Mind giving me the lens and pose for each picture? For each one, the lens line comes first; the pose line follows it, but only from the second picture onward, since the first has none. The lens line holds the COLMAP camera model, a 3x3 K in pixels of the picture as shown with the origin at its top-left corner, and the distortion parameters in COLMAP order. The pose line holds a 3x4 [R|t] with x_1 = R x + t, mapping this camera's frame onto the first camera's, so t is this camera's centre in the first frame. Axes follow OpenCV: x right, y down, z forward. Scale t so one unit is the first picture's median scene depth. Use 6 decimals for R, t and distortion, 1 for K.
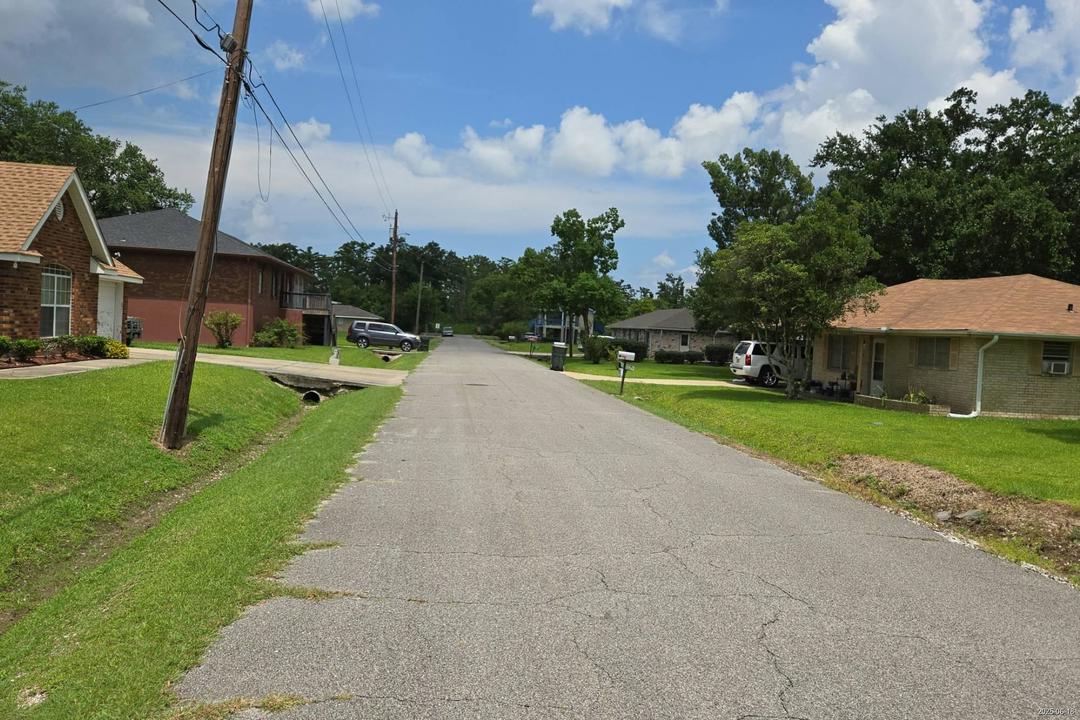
lens RADIAL K [[826.7, 0, 542.0], [0, 826.7, 363.8], [0, 0, 1]] dist [0.048433, -0.062071]
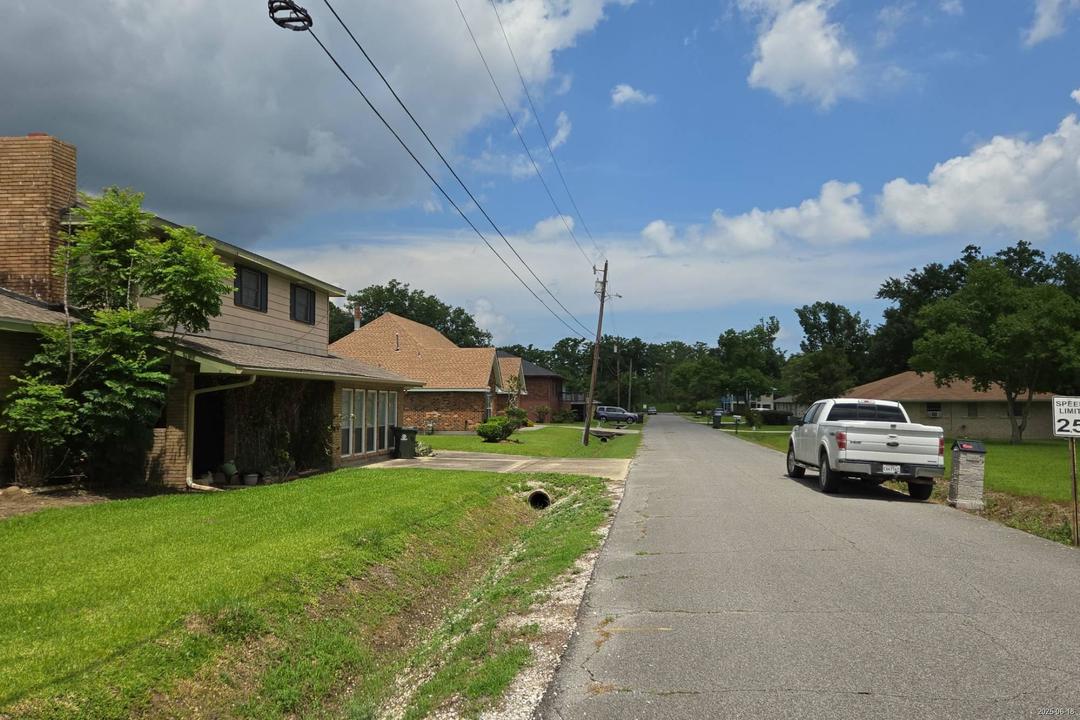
lens RADIAL K [[826.7, 0, 525.8], [0, 826.7, 347.4], [0, 0, 1]] dist [0.048433, -0.062071]
pose [[0.964998, -0.065331, -0.253989, 0.028167], [0.035480, 0.992093, -0.120386, 0.011276], [0.259846, 0.107161, 0.959686, -0.290021]]
